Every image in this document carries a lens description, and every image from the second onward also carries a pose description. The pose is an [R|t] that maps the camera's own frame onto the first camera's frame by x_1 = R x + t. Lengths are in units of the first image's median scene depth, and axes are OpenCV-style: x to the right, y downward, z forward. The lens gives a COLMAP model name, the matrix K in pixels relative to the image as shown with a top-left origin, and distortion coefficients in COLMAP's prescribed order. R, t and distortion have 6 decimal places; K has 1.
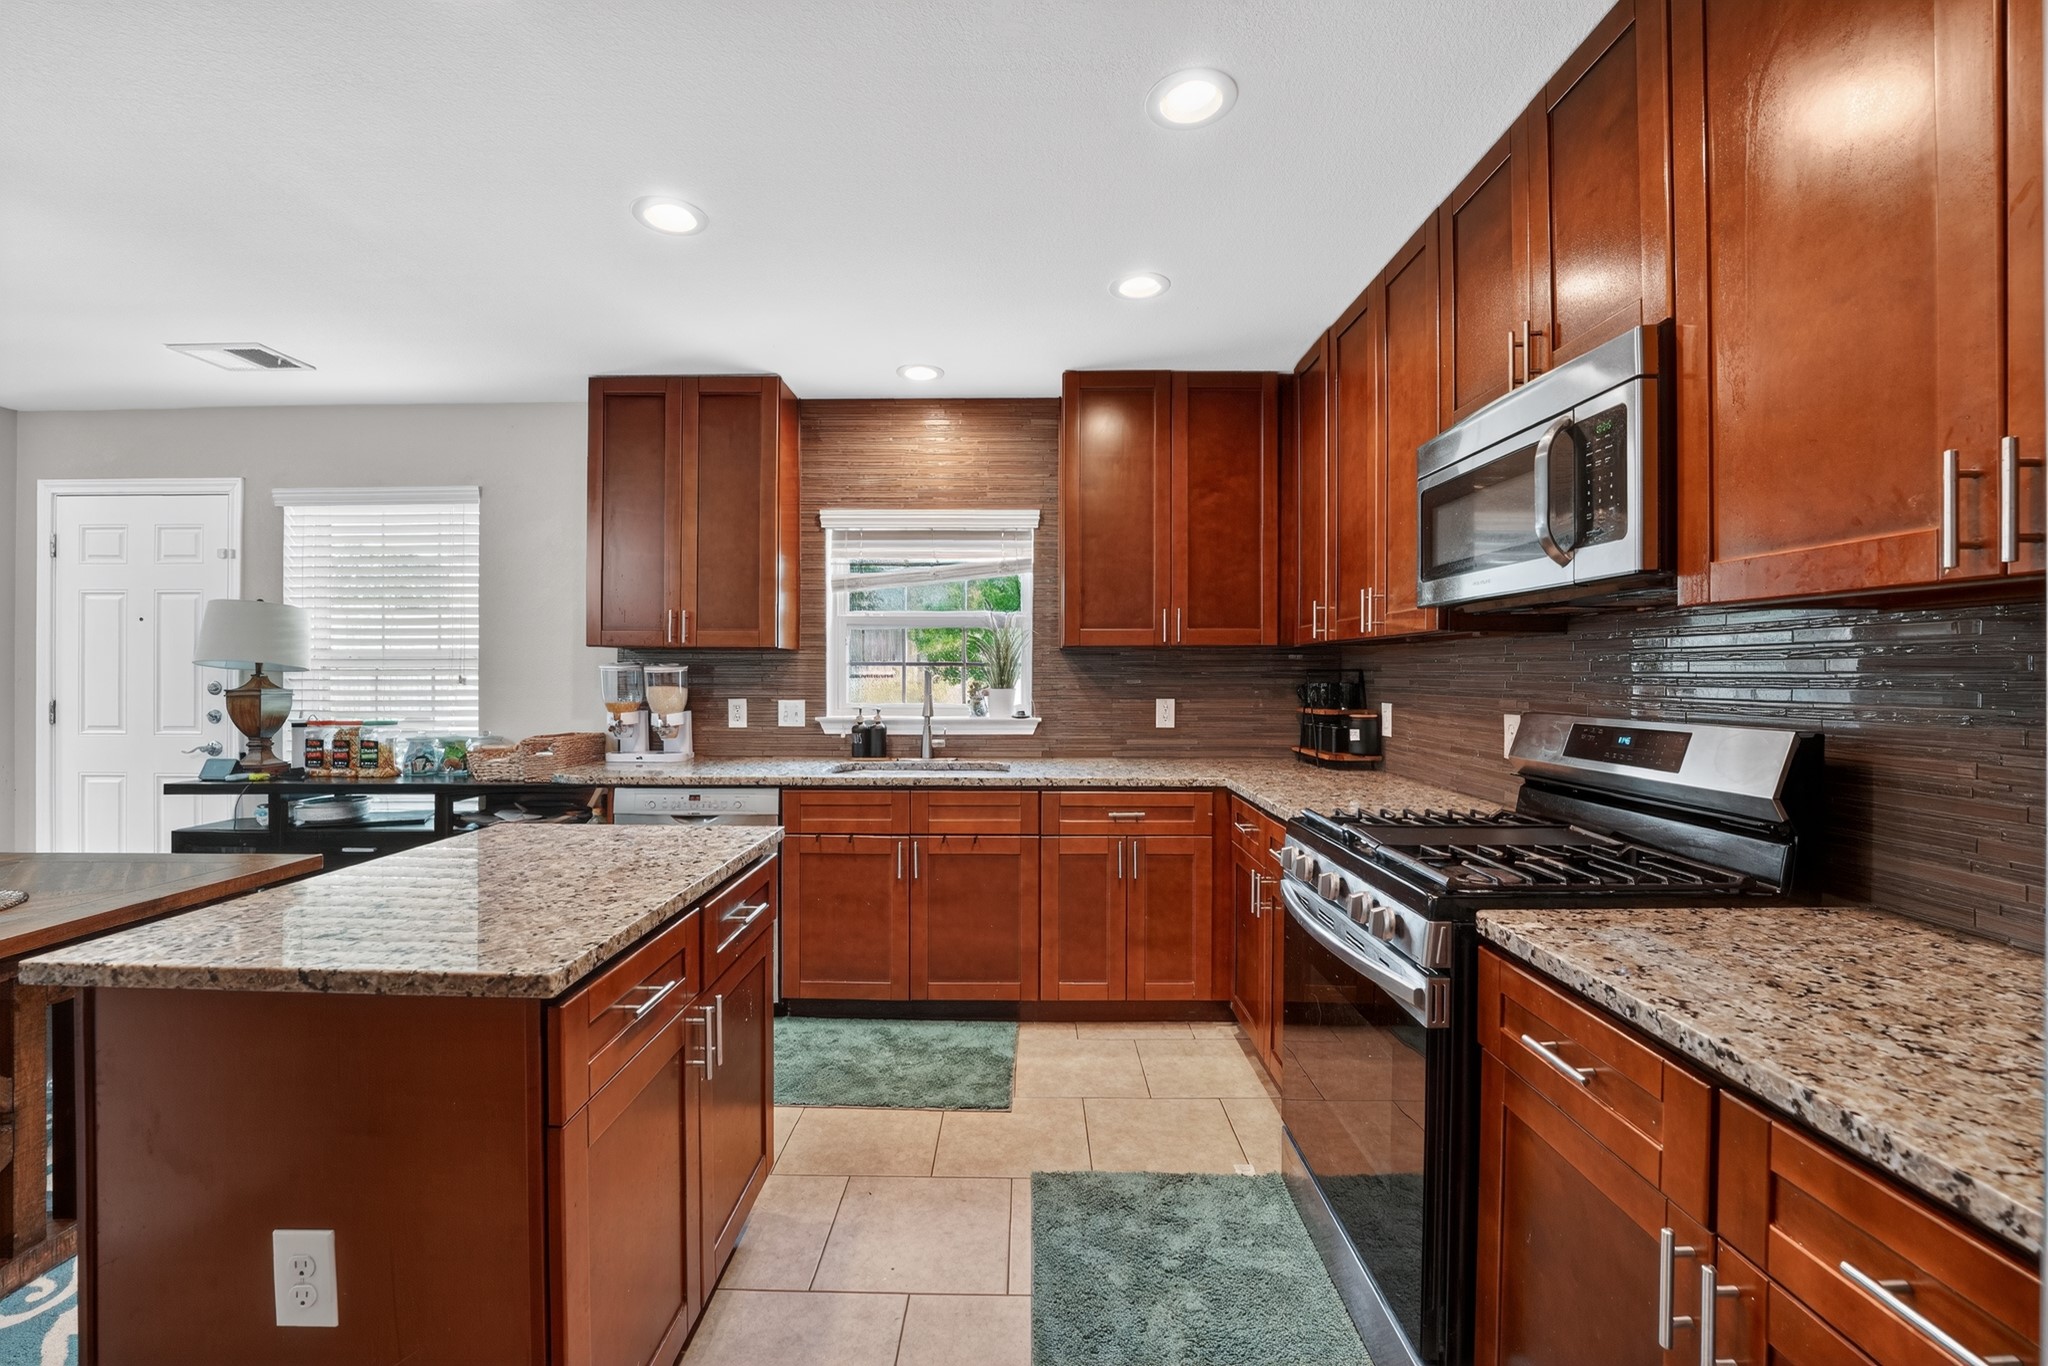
lens RADIAL K [[856.9, 0, 1014.9], [0, 856.9, 673.8], [0, 0, 1]] dist [-0.014699, -0.000072]
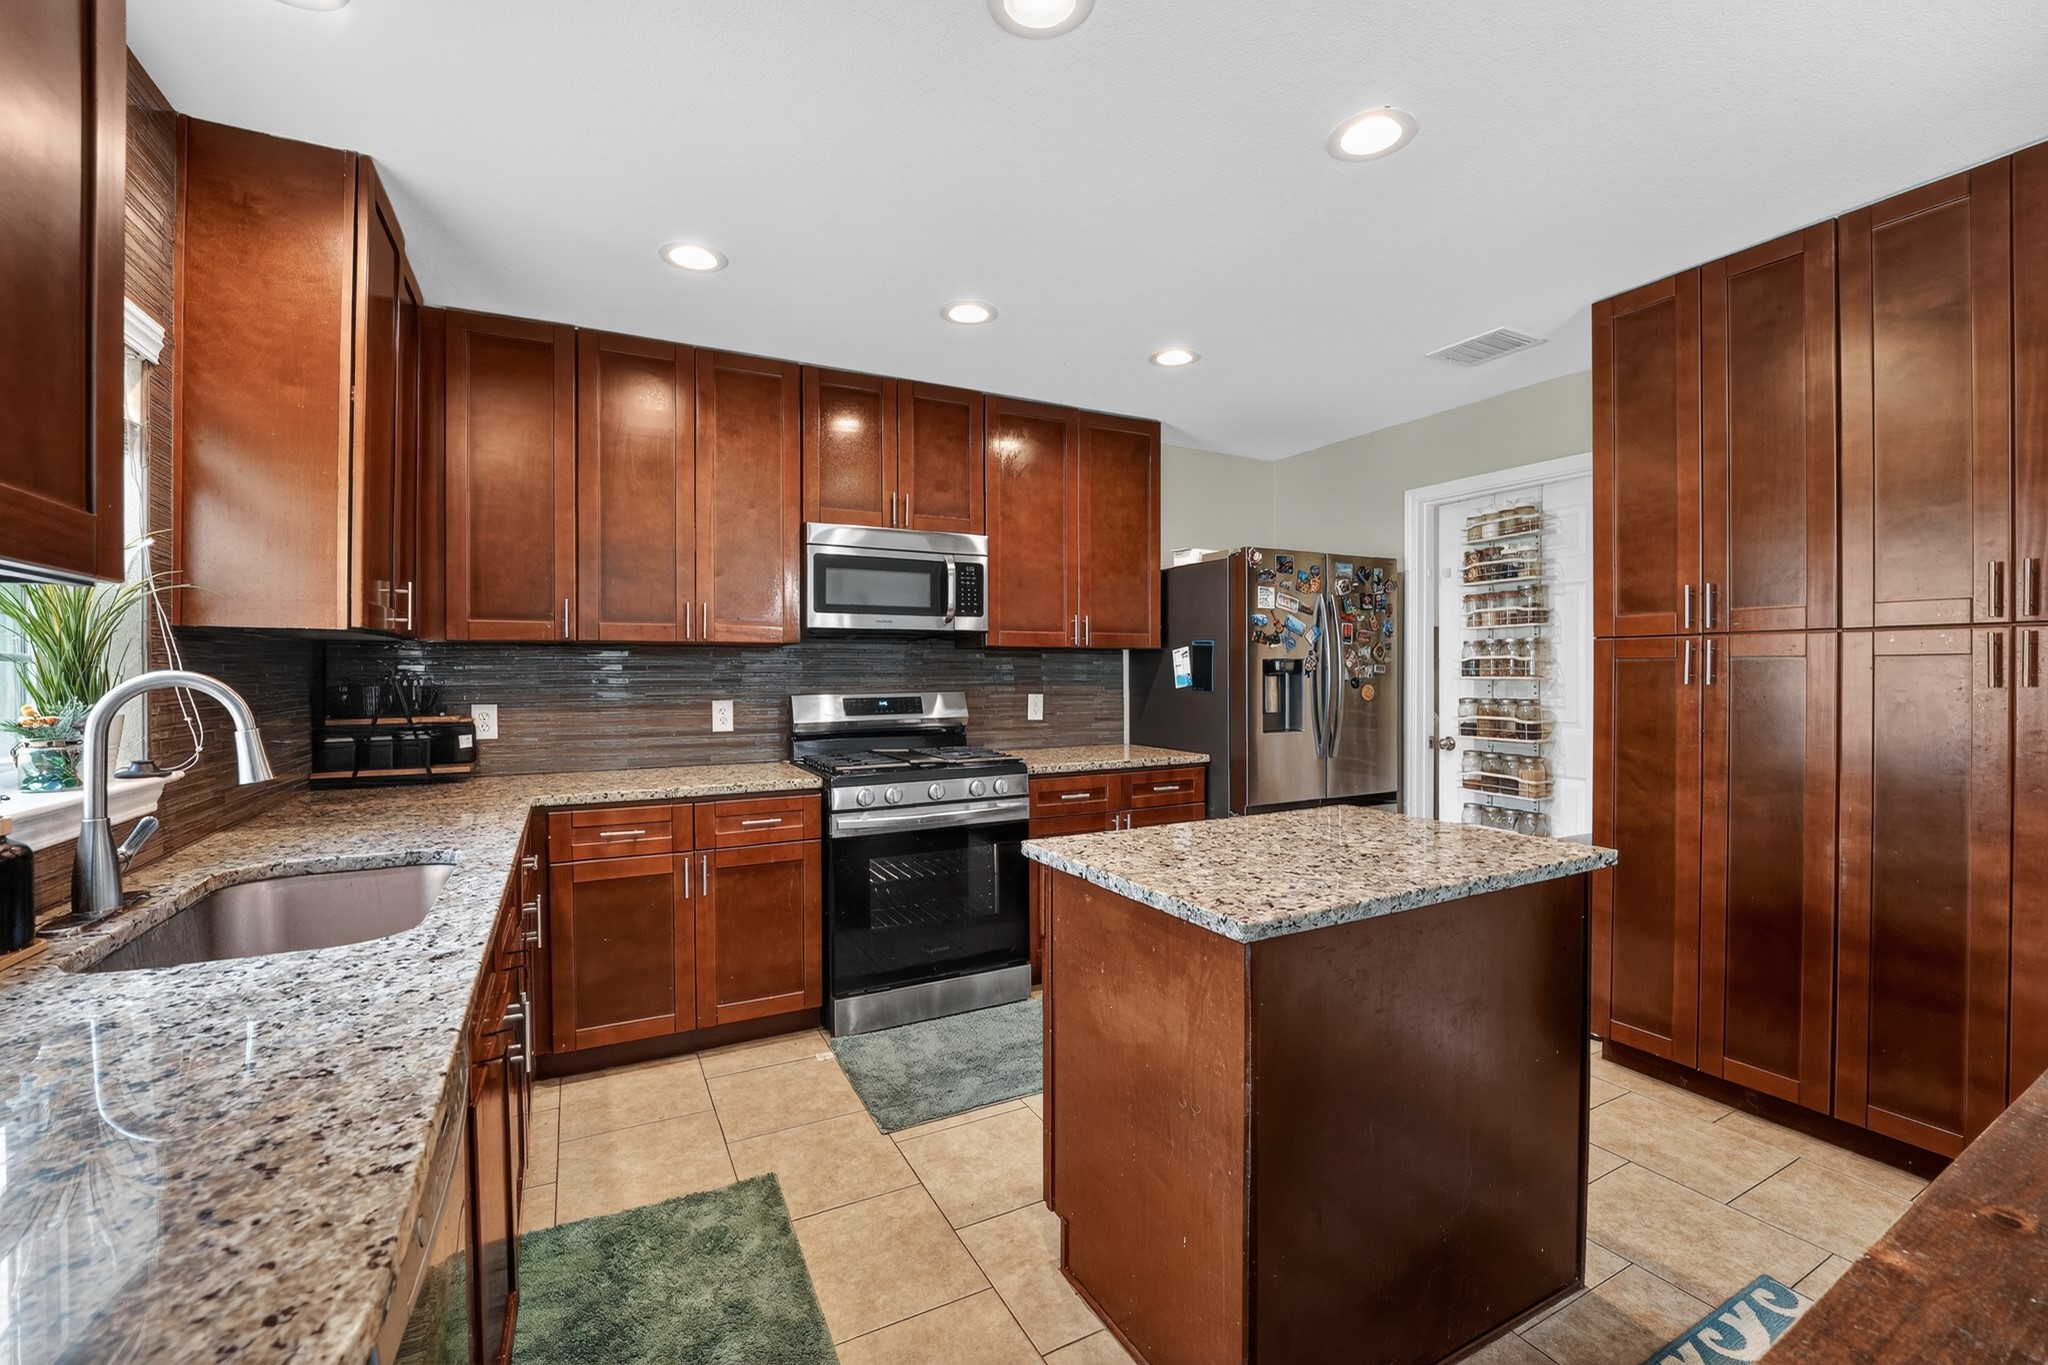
lens RADIAL K [[856.9, 0, 1023.1], [0, 856.9, 671.4], [0, 0, 1]] dist [-0.014699, -0.000072]
pose [[-0.481217, -0.001394, 0.876601, -0.689739], [0.005720, 0.999972, 0.004730, -0.003944], [-0.876583, 0.007291, -0.481195, 0.926083]]
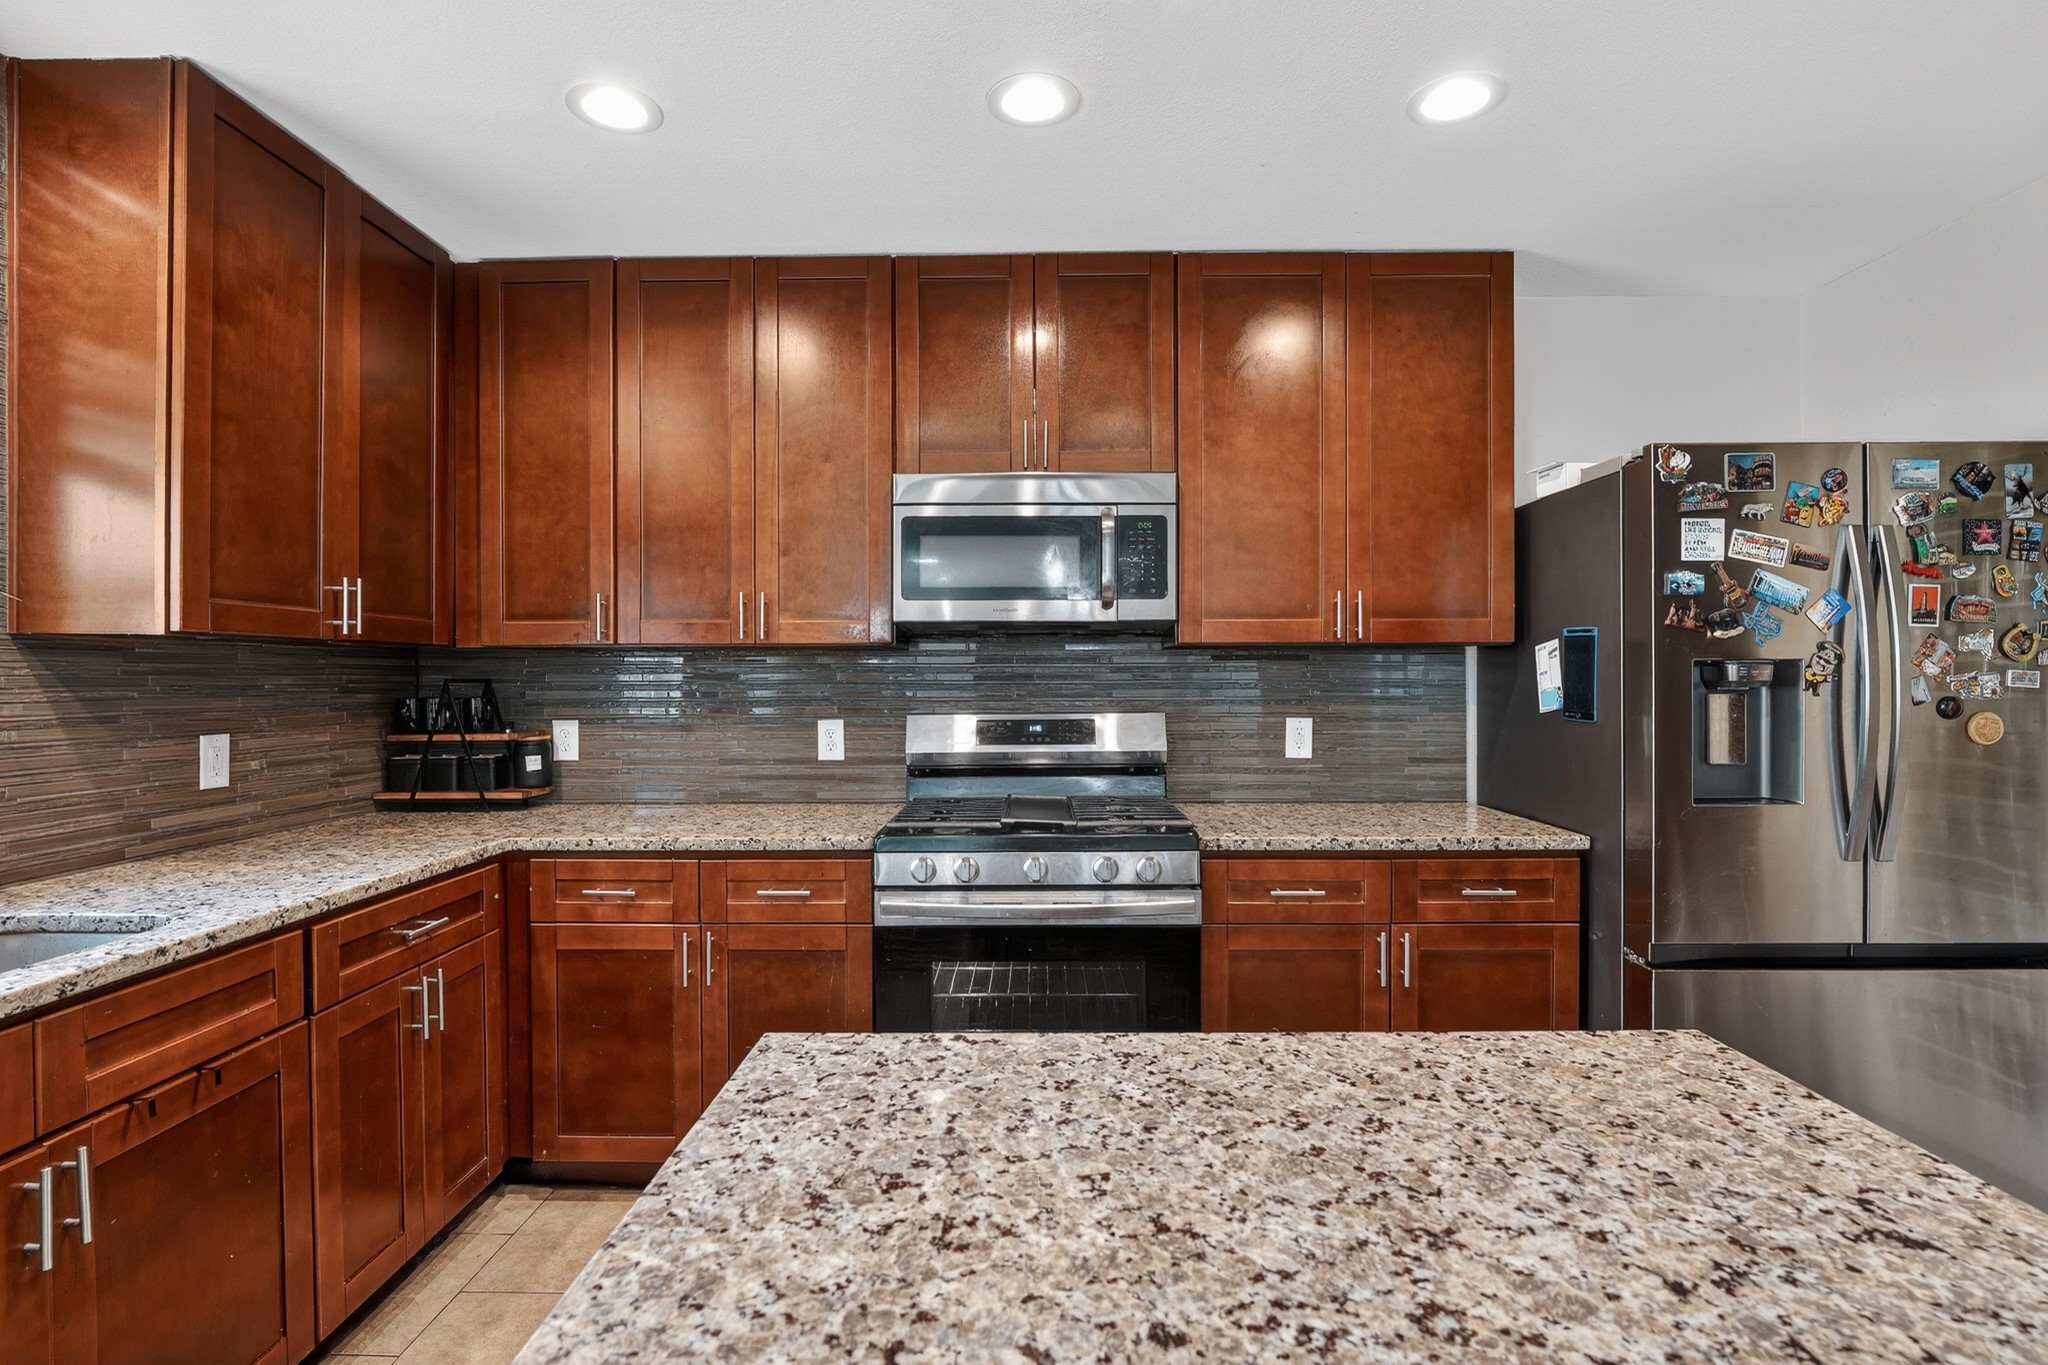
lens RADIAL K [[980.4, 0, 1017.1], [0, 980.4, 683.1], [0, 0, 1]] dist [-0.008015, -0.002013]
pose [[-0.002201, -0.006880, 0.999974, -0.509971], [0.006895, 0.999952, 0.006895, -0.005251], [-0.999974, 0.006910, -0.002154, 0.562452]]
